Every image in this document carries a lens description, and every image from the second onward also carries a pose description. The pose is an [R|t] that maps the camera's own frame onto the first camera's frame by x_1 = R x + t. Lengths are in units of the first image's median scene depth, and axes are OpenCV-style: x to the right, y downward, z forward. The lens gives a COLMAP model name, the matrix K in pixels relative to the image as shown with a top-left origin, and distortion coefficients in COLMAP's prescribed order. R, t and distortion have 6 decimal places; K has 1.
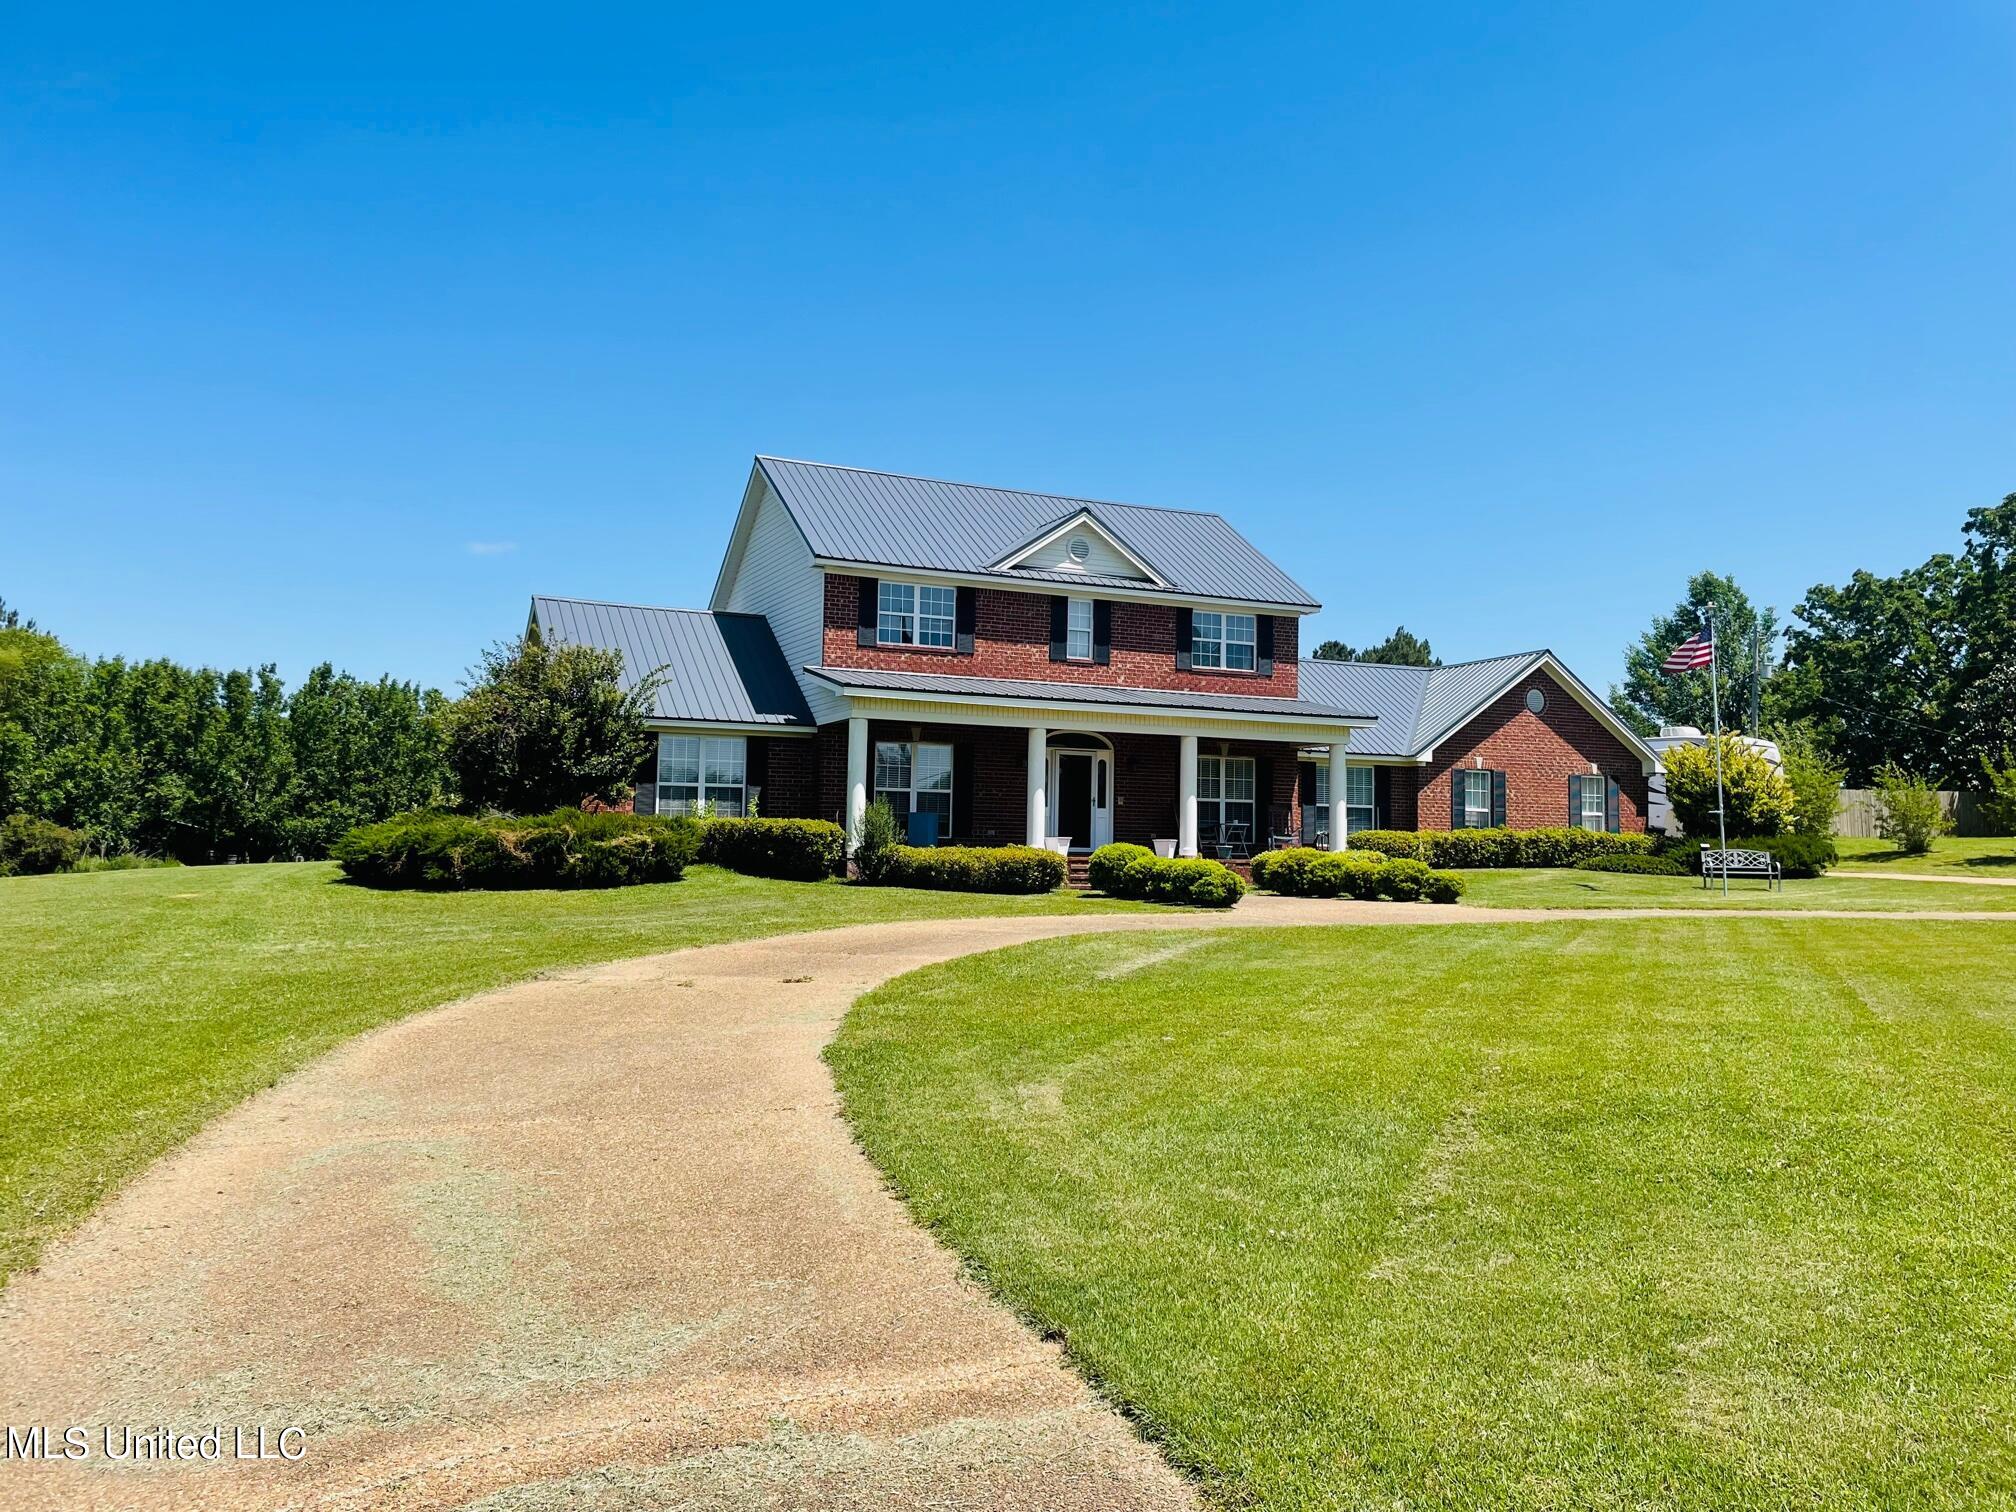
lens RADIAL K [[1604.6, 0, 1008.0], [0, 1604.6, 756.0], [0, 0, 1]] dist [0.005570, 0.001183]
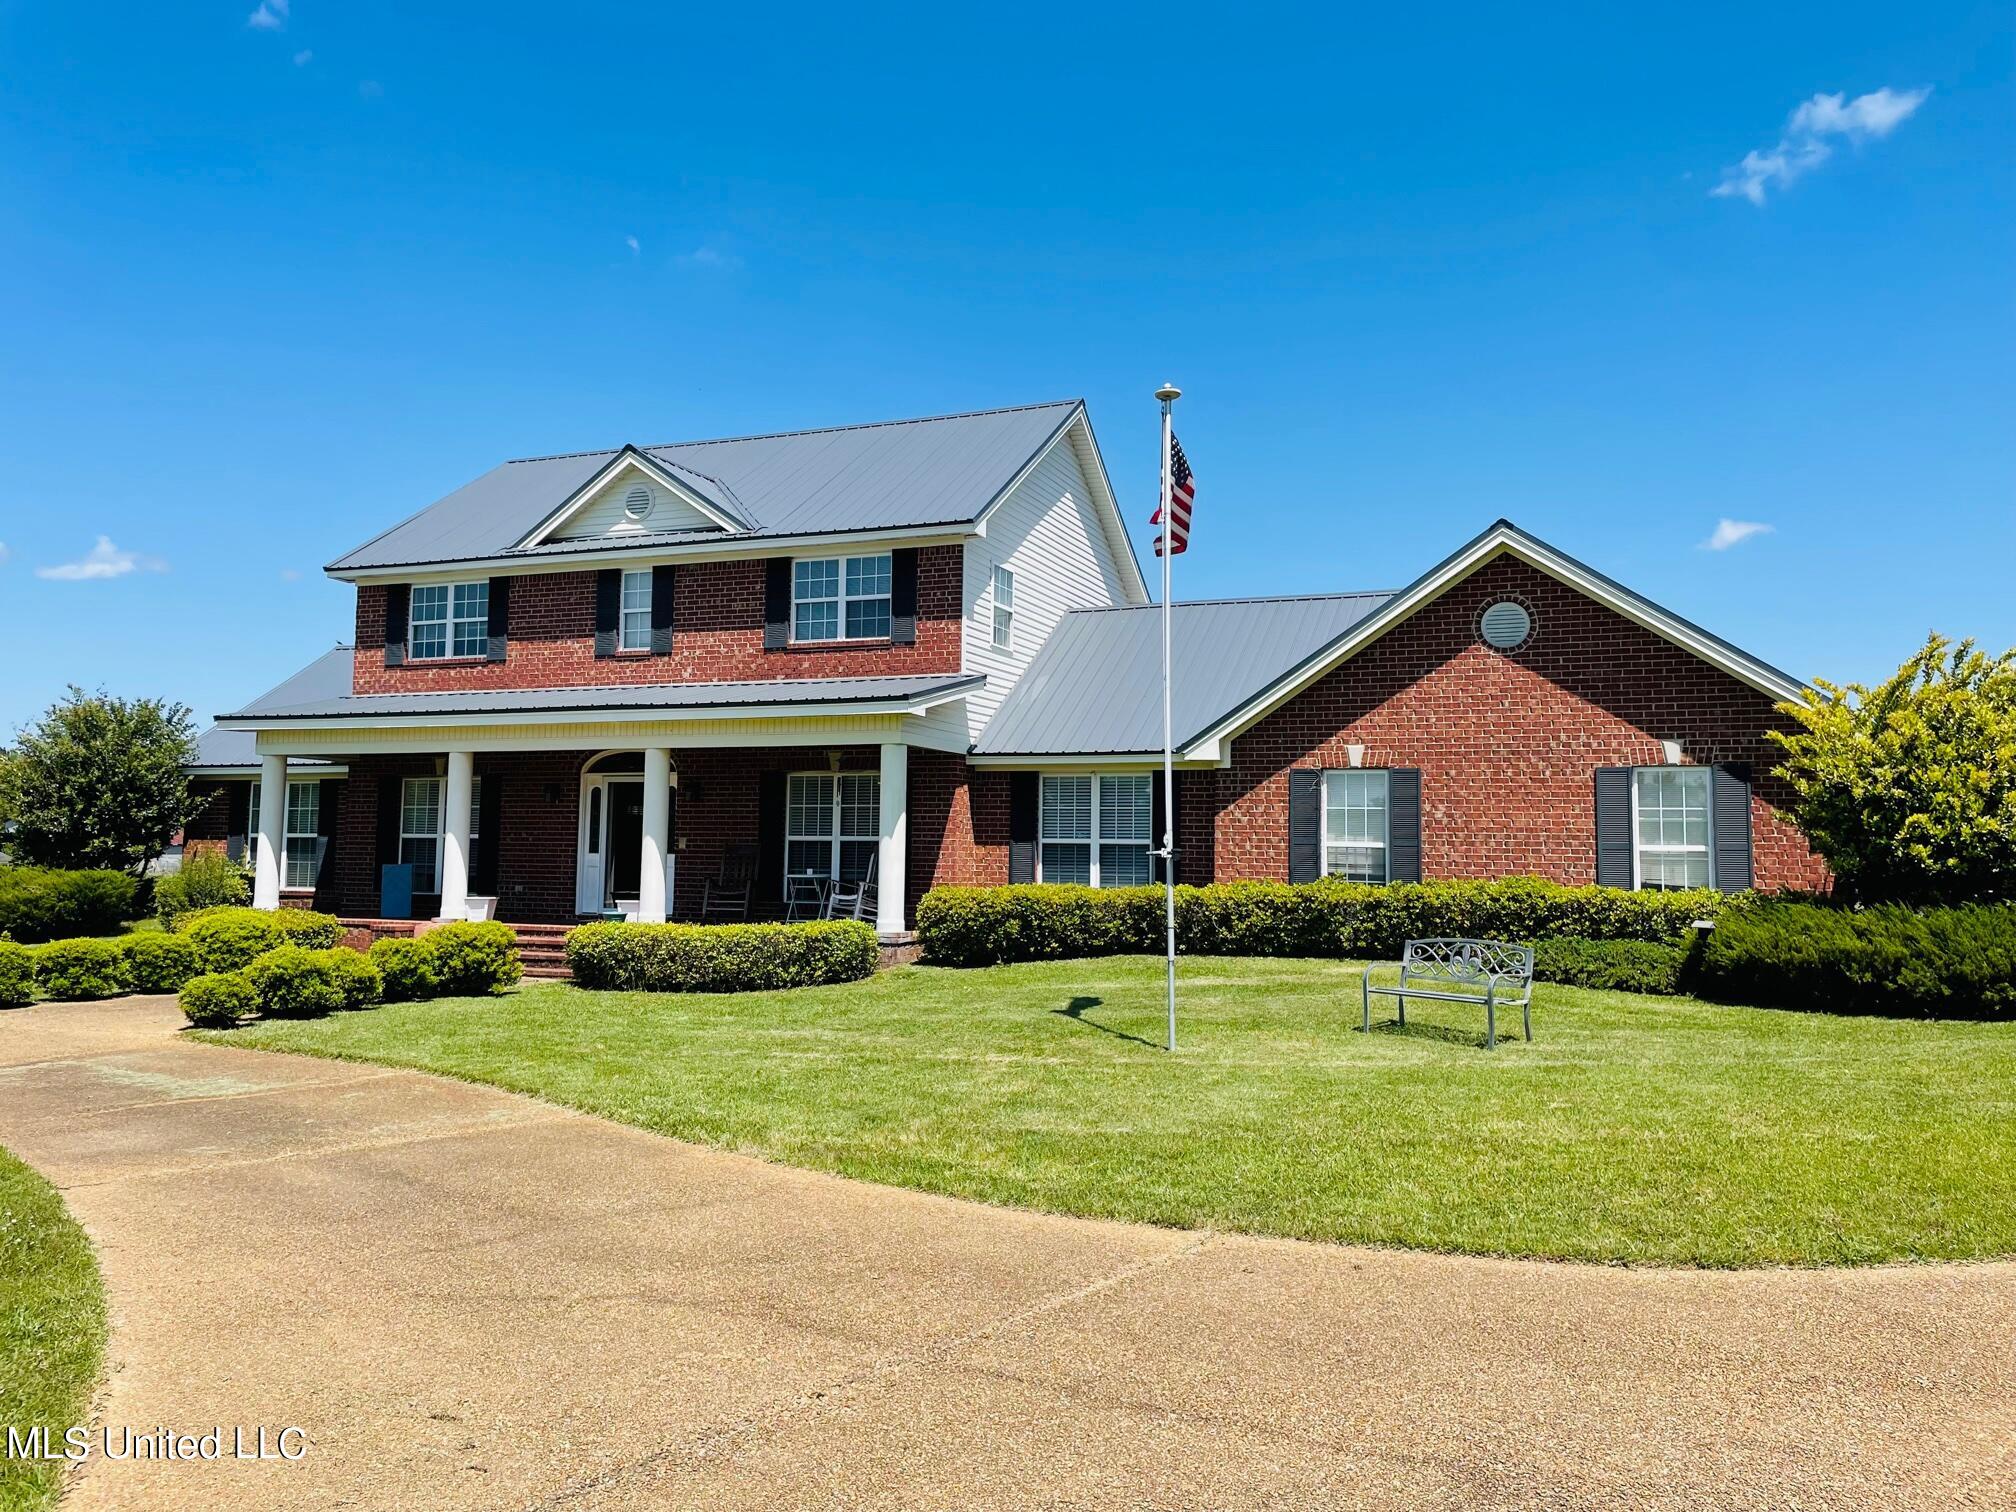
lens RADIAL K [[1604.6, 0, 1008.0], [0, 1604.6, 756.0], [0, 0, 1]] dist [0.005570, 0.001183]
pose [[0.668388, -0.060750, -0.741328, 0.684195], [0.038493, 0.998149, -0.047090, 0.027952], [0.742817, 0.002938, 0.669489, 0.623231]]
